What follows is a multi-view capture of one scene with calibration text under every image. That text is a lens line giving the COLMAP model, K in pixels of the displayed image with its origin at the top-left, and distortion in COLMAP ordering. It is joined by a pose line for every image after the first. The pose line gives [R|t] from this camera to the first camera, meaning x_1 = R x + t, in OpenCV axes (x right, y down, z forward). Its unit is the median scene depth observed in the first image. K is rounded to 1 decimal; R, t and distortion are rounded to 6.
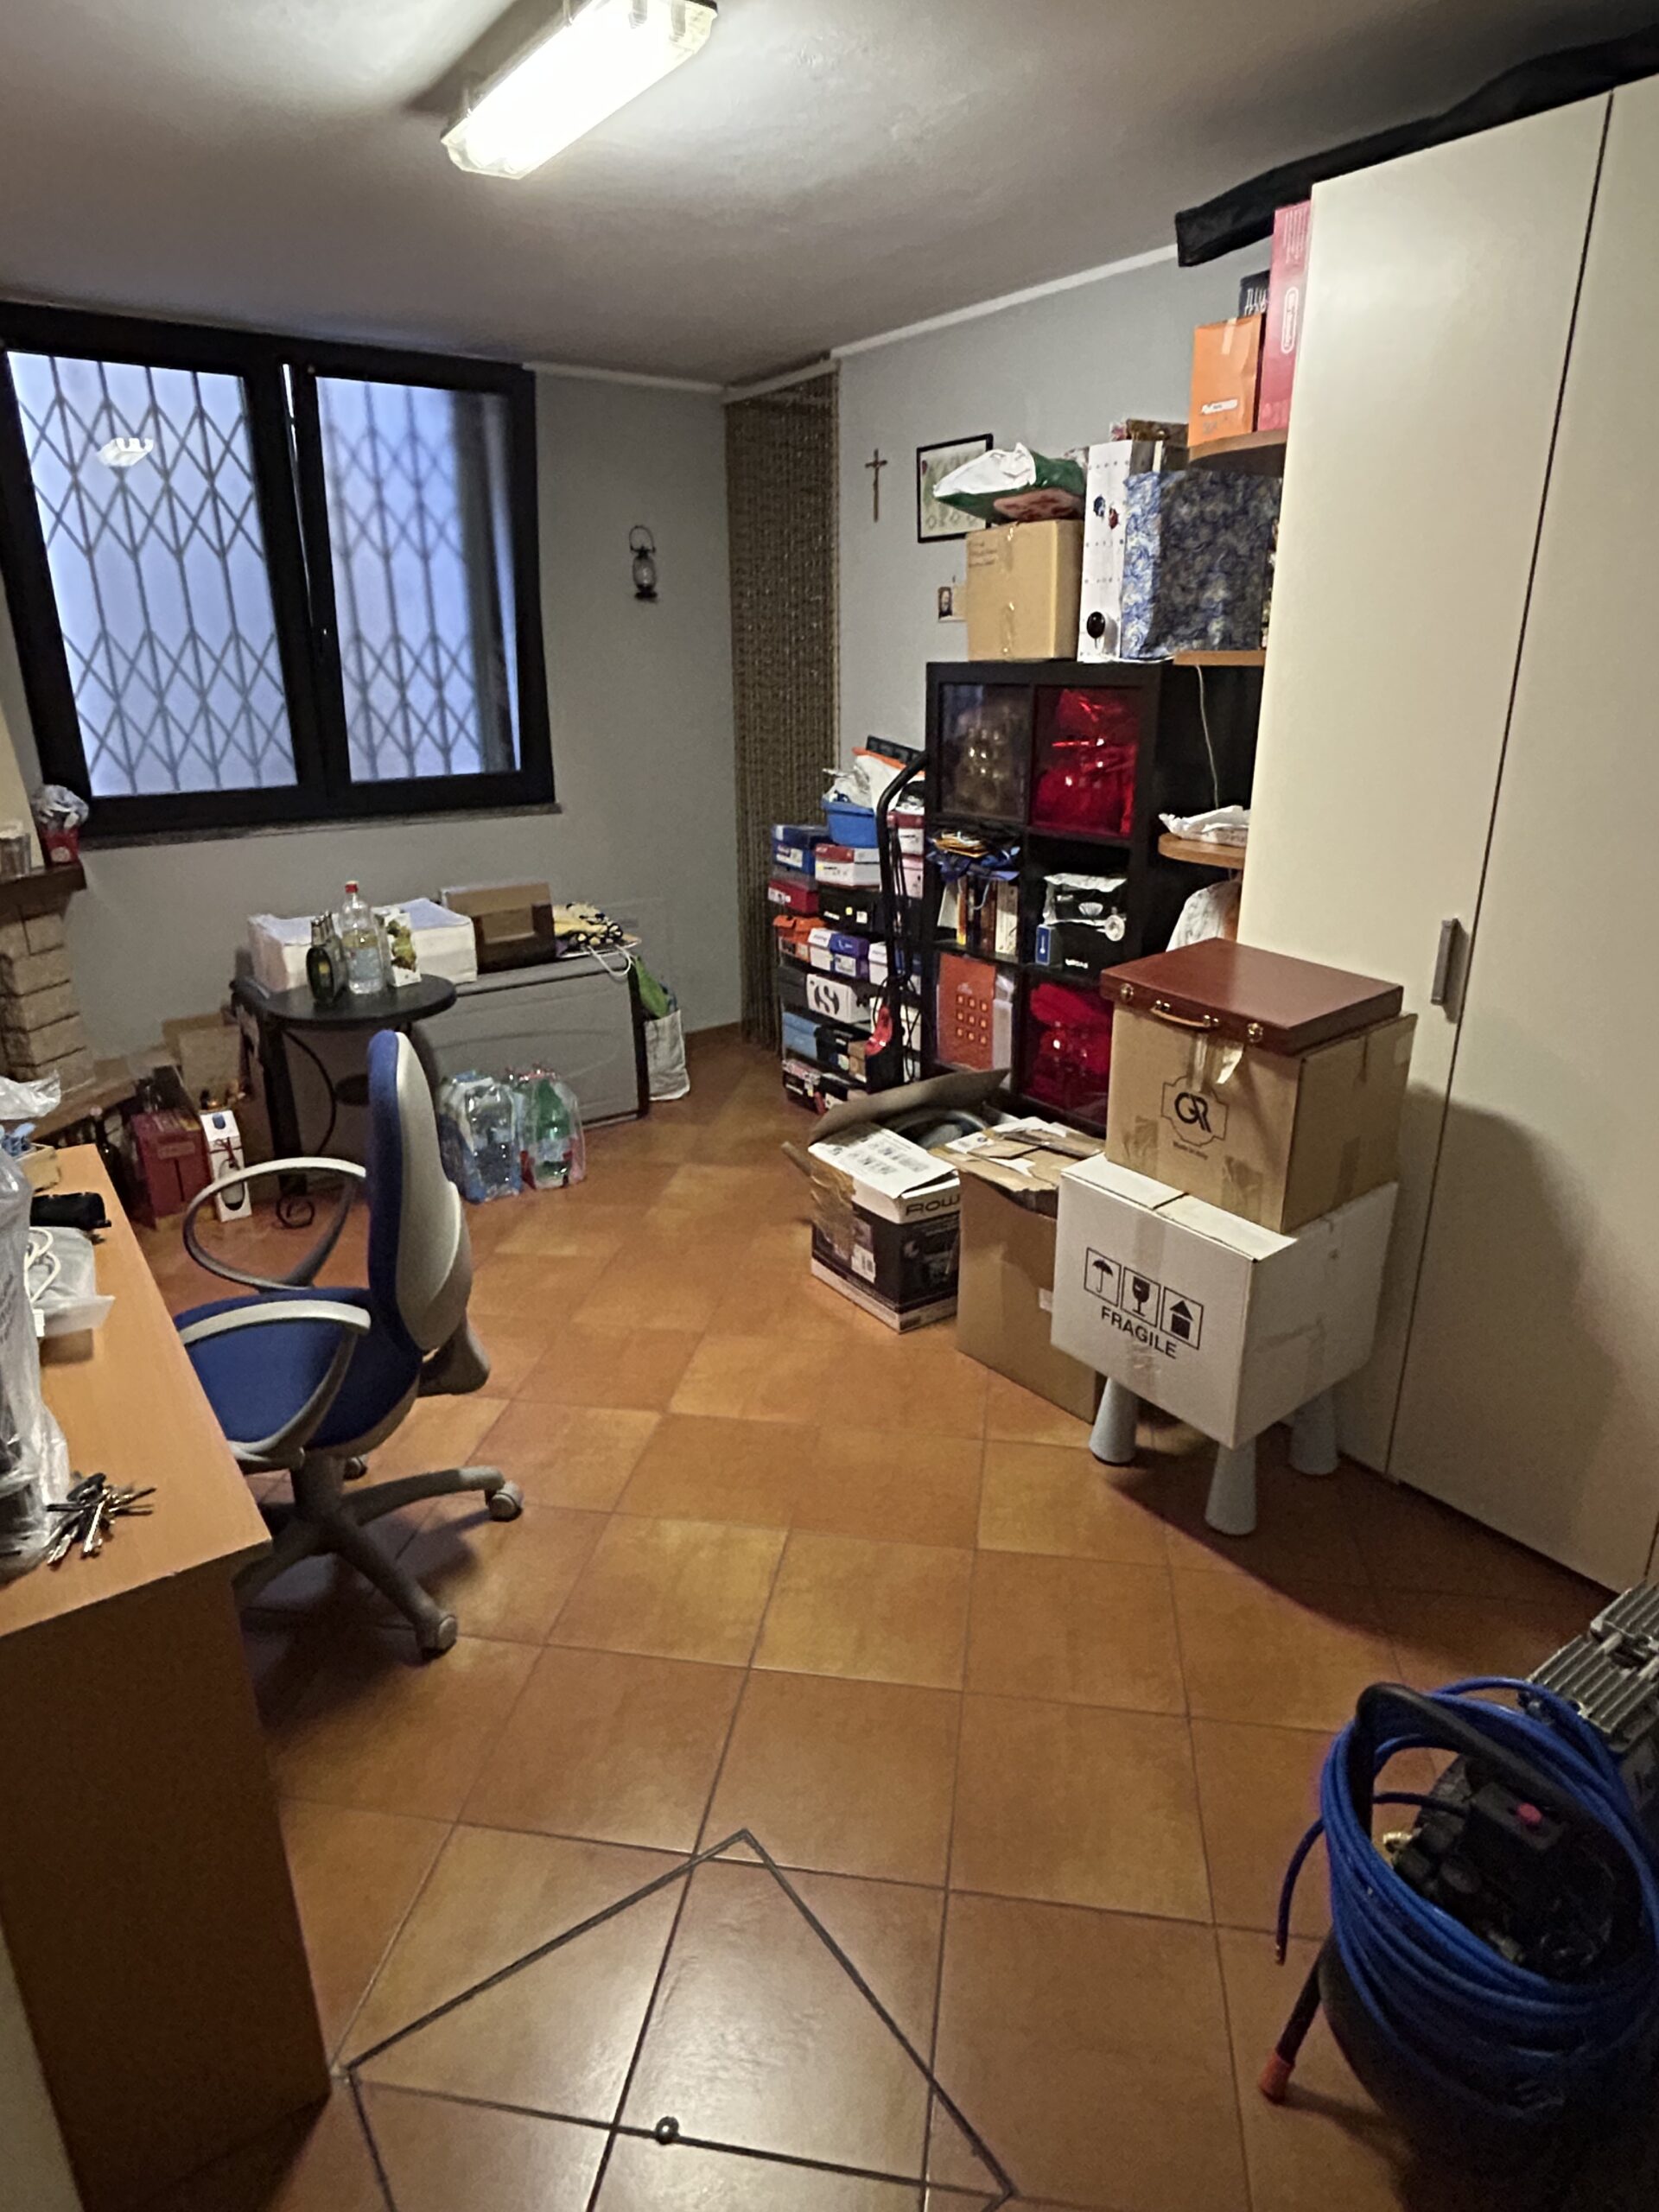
lens RADIAL K [[1275.9, 0, 836.1], [0, 1275.9, 1091.9], [0, 0, 1]] dist [0.000788, 0.001536]
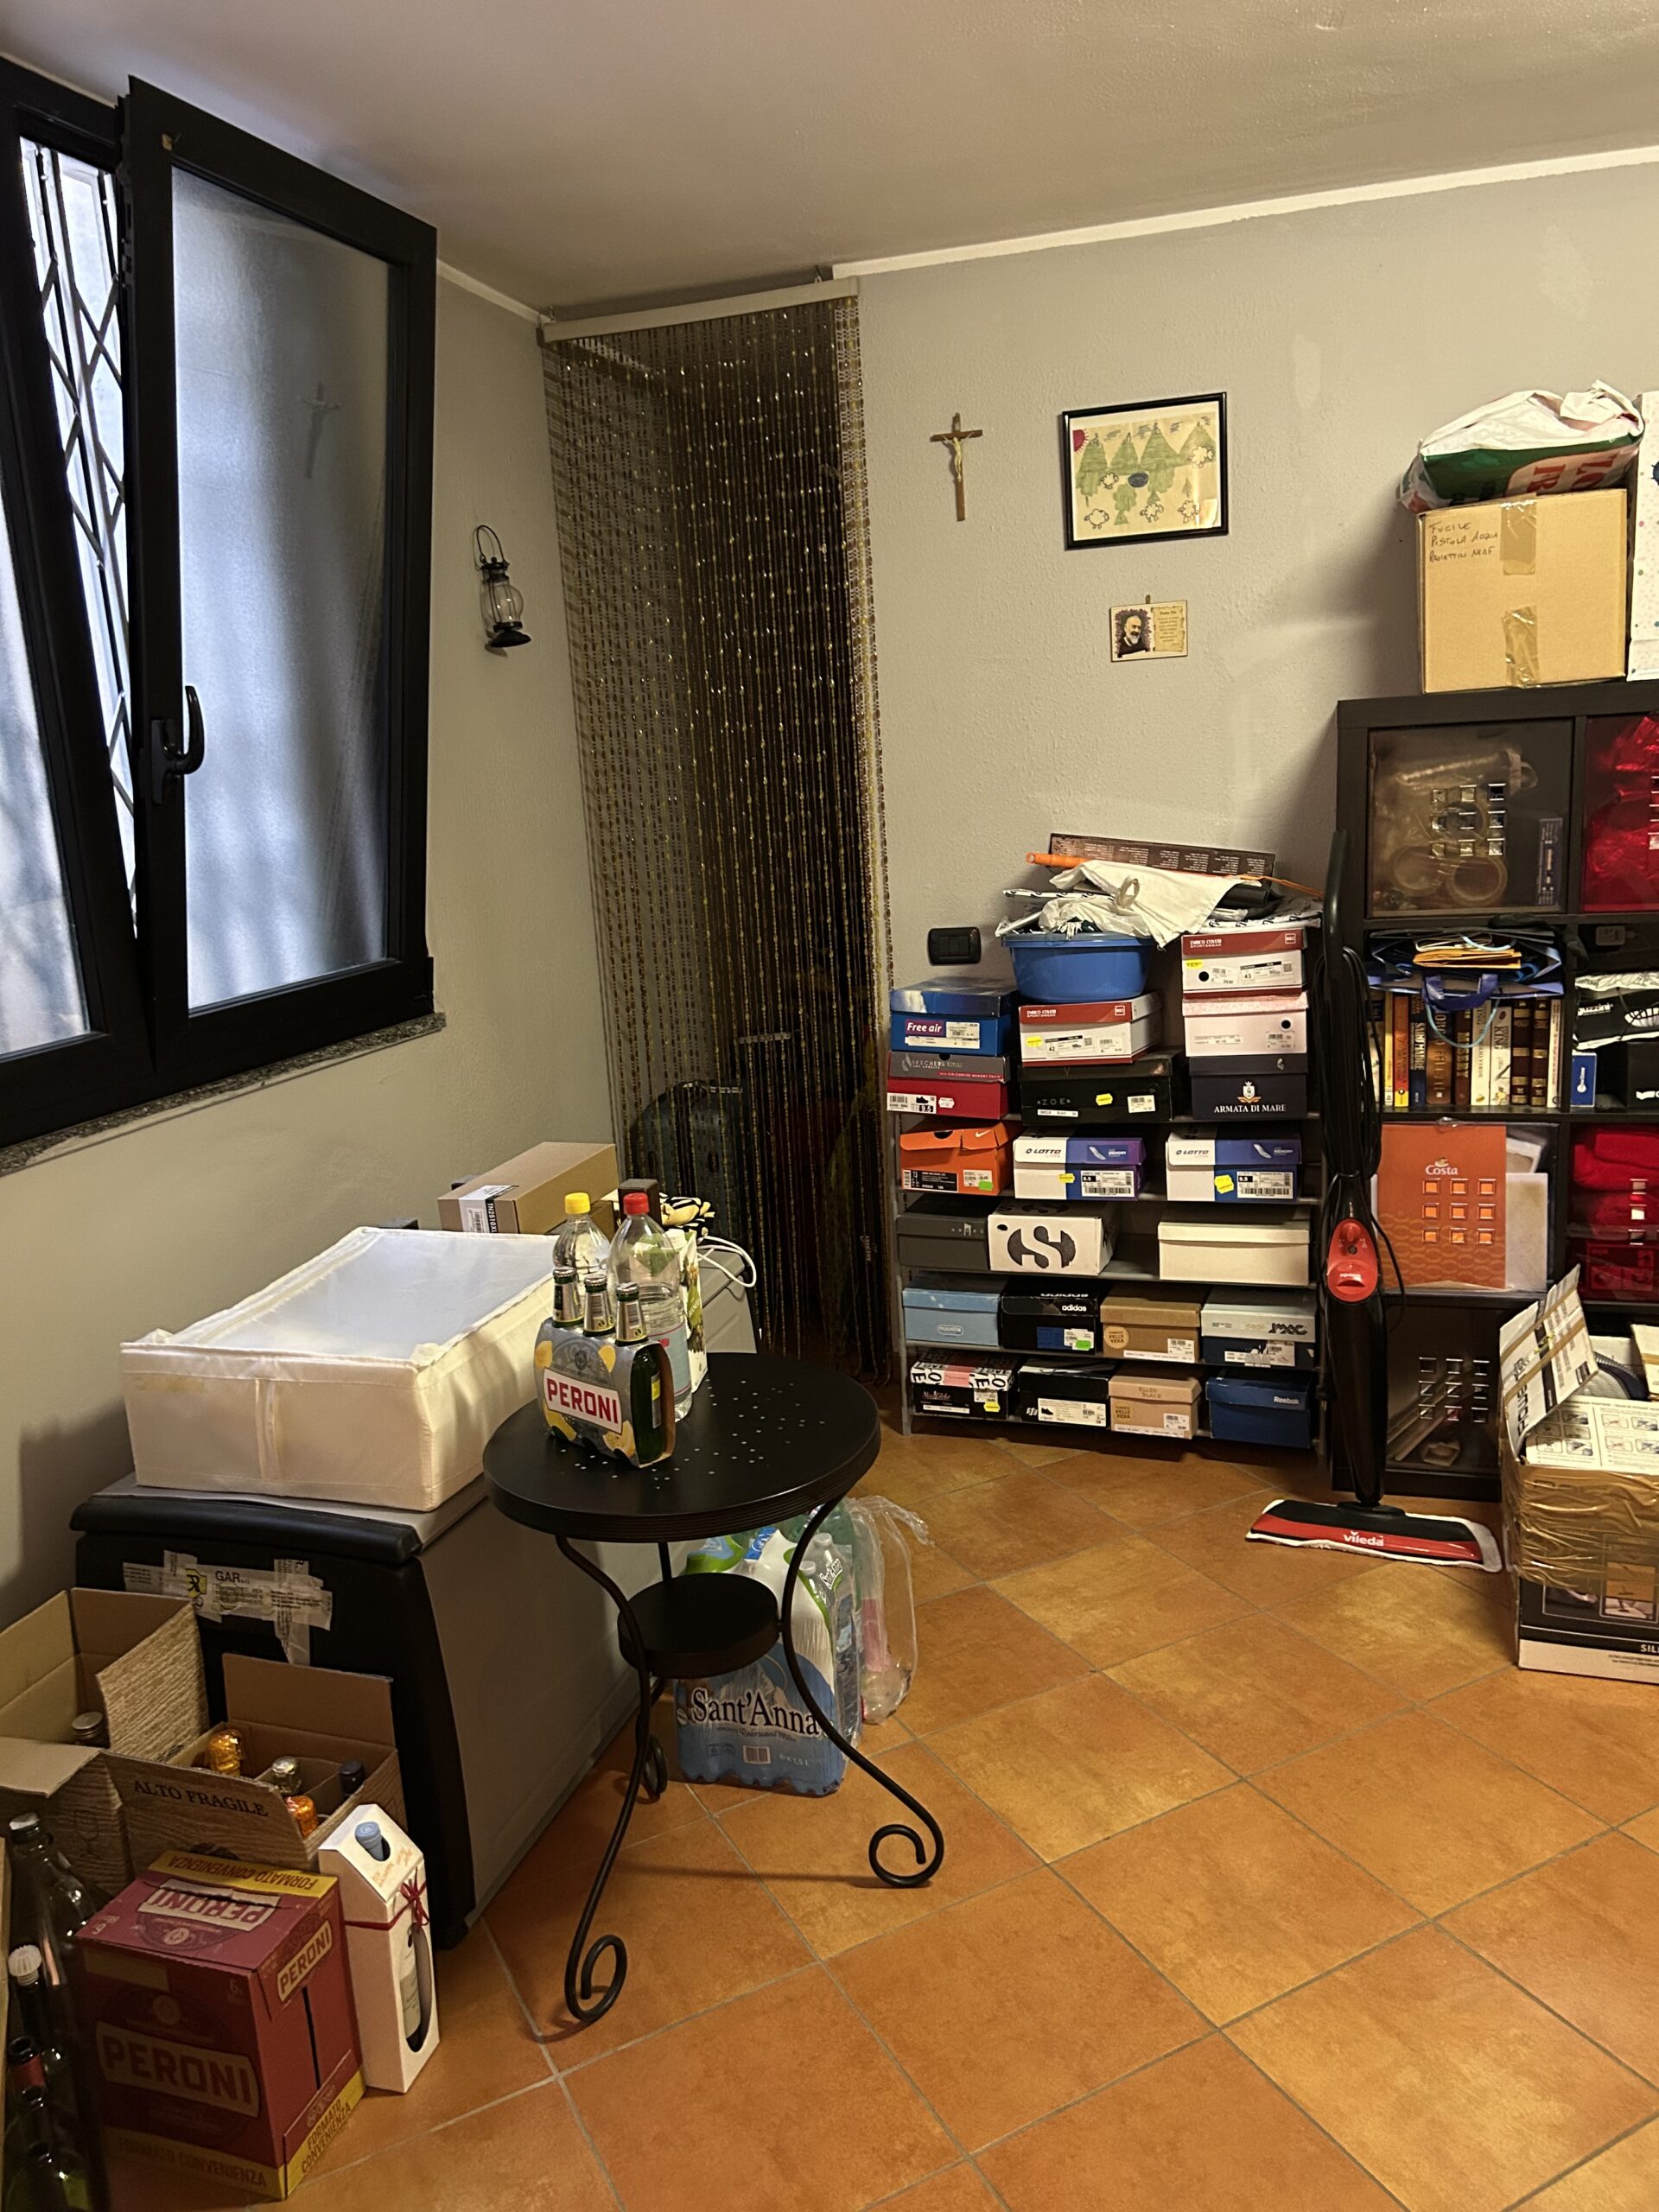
lens RADIAL K [[1663.0, 0, 830.1], [0, 1663.0, 1096.0], [0, 0, 1]] dist [0.032886, -0.010394]
pose [[0.797536, -0.162295, 0.581031, -0.565052], [0.244526, 0.967434, -0.065416, -0.119604], [-0.551492, 0.194249, 0.811249, 0.393974]]
